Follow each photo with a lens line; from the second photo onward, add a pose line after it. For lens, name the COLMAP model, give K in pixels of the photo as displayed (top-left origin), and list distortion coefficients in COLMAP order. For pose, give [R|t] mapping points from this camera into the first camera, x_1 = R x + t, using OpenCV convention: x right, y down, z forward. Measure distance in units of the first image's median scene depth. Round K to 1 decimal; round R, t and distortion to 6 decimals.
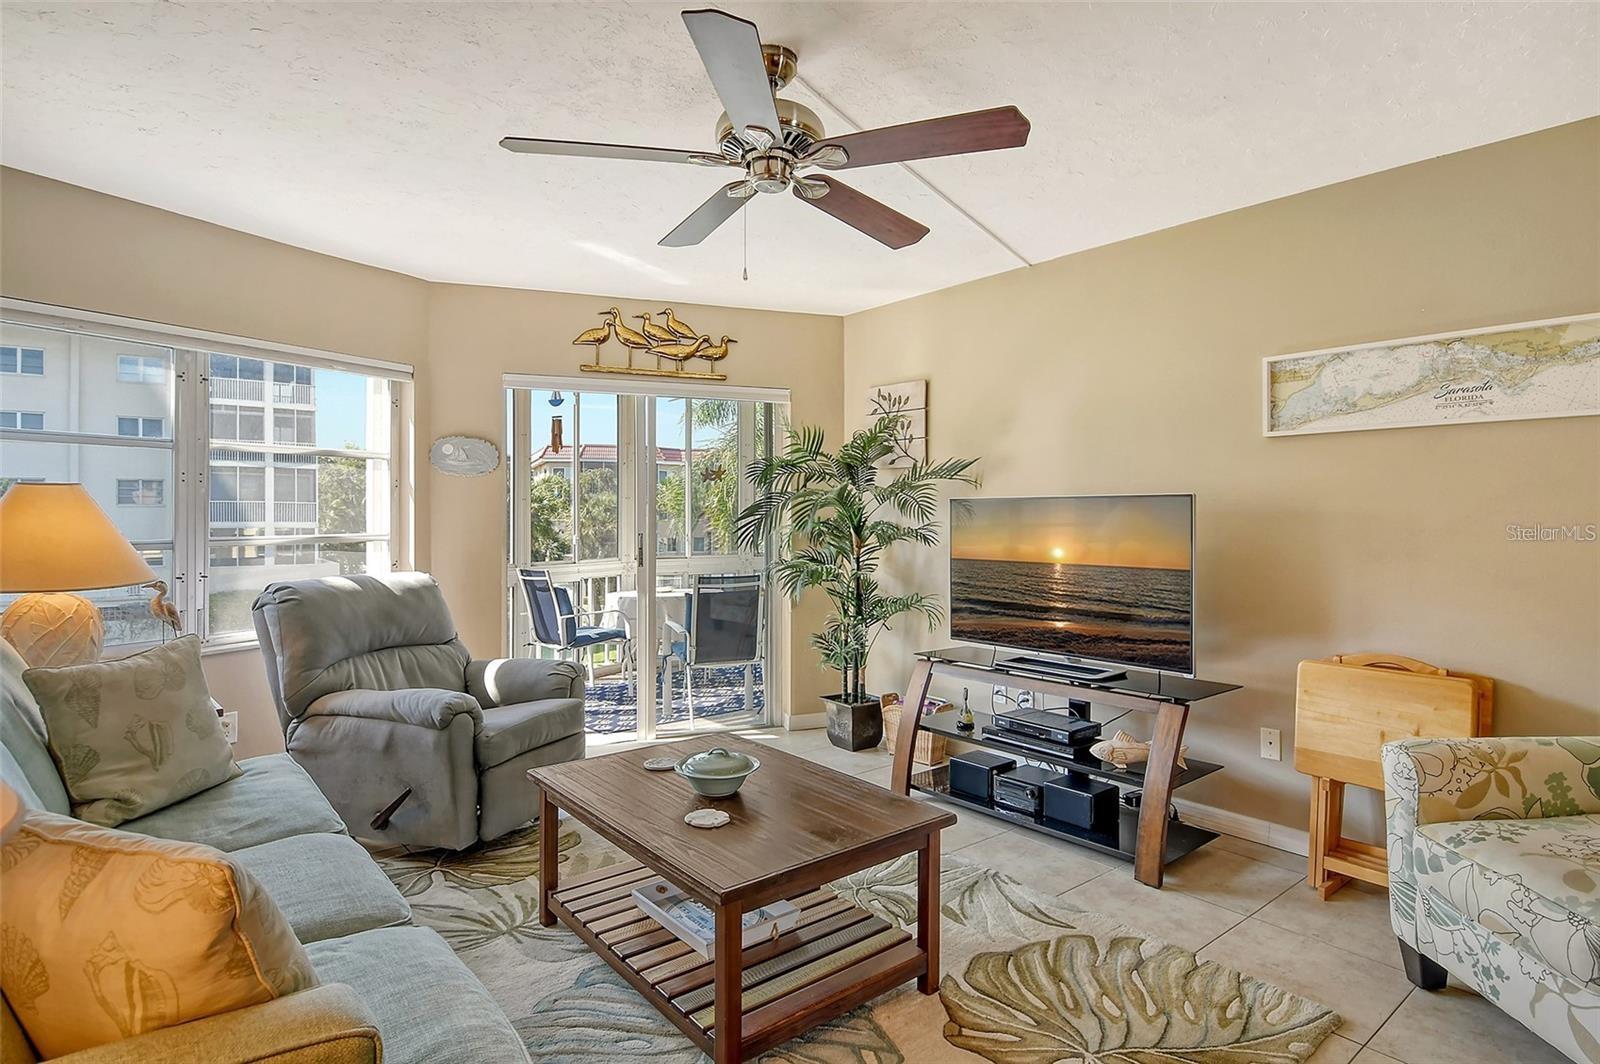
lens RADIAL K [[853.8, 0, 817.0], [0, 853.8, 521.3], [0, 0, 1]] dist [0.005638, -0.006139]
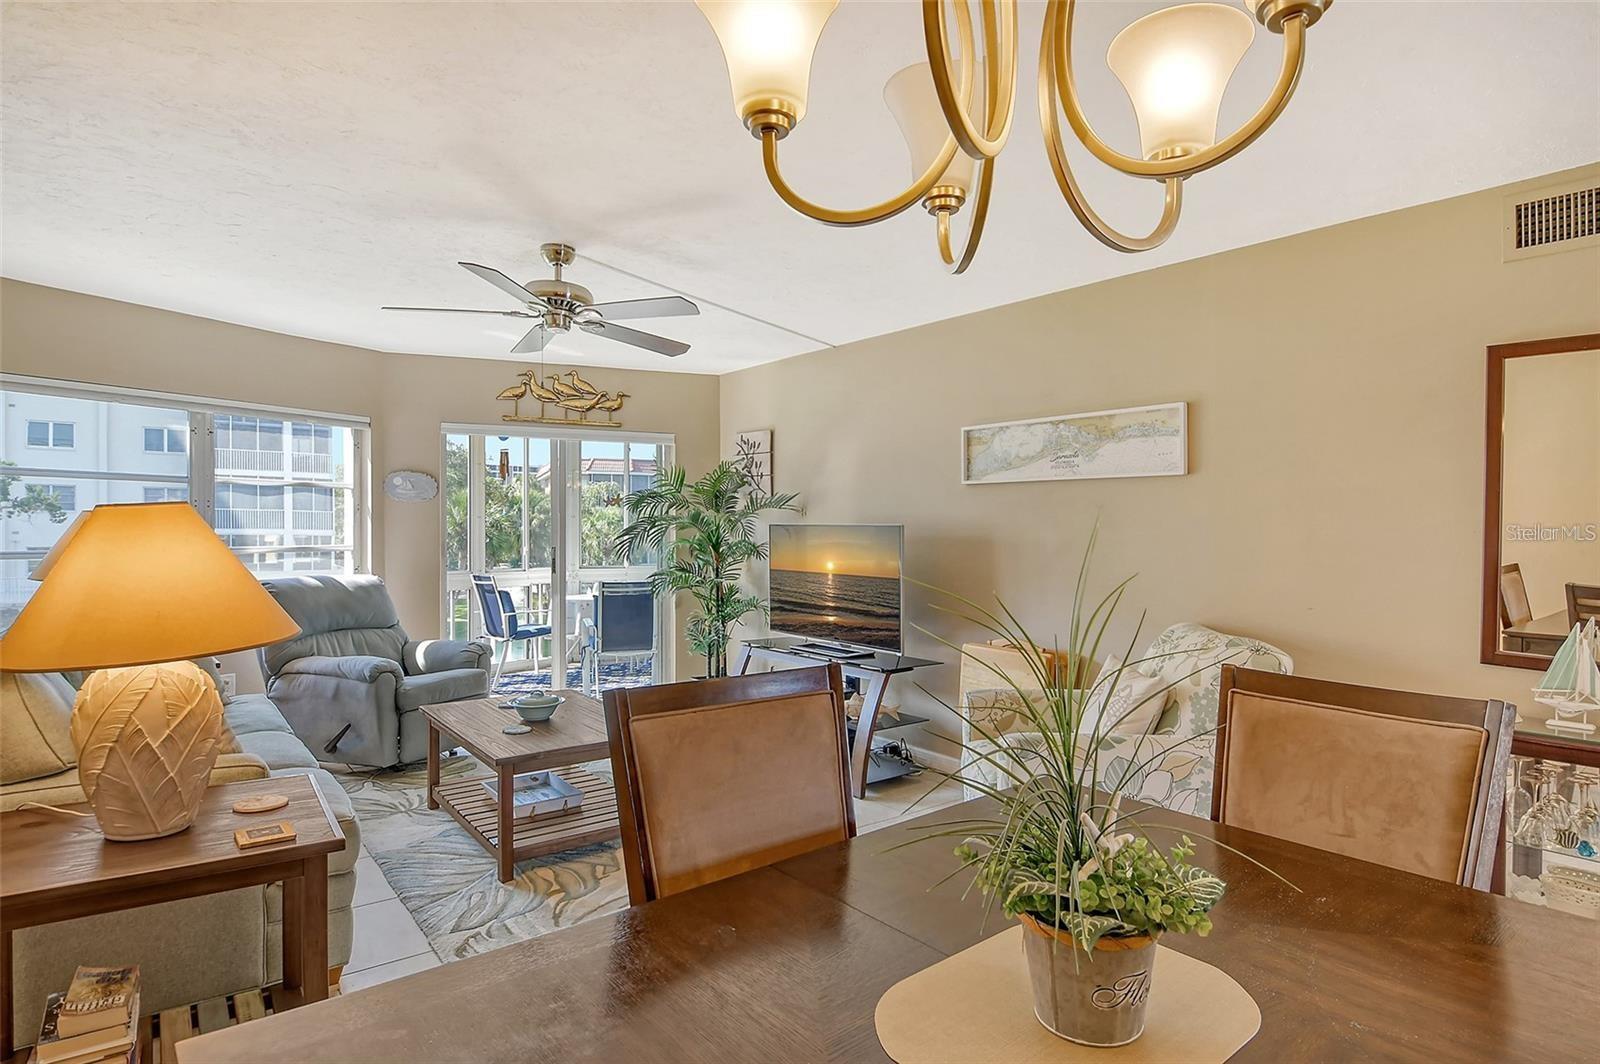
lens RADIAL K [[853.8, 0, 813.9], [0, 853.8, 548.2], [0, 0, 1]] dist [0.005638, -0.006139]
pose [[0.999715, 0.012049, -0.020628, 0.283212], [-0.011722, 0.999805, 0.015896, -0.012472], [0.020815, -0.015650, 0.999661, -0.357249]]
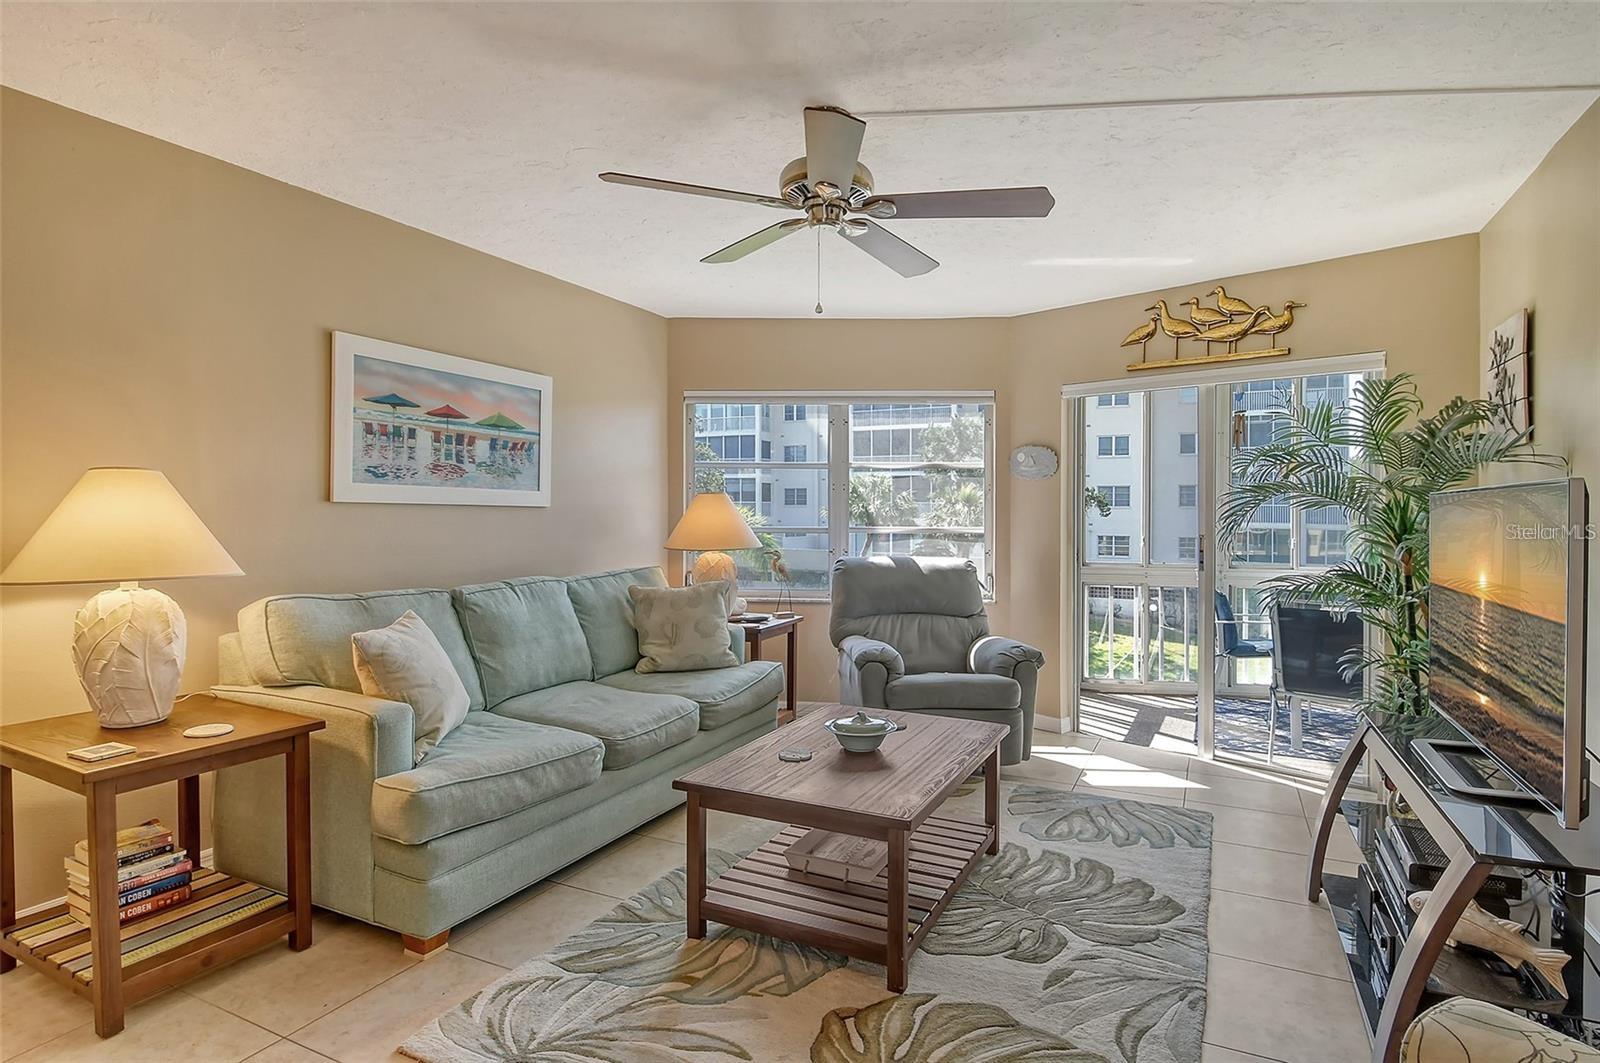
lens RADIAL K [[853.8, 0, 811.4], [0, 853.8, 524.2], [0, 0, 1]] dist [0.005638, -0.006139]
pose [[0.417175, 0.018710, -0.908633, 0.631661], [-0.017292, 0.999770, 0.012647, -0.002565], [0.908662, 0.010436, 0.417403, 0.312150]]
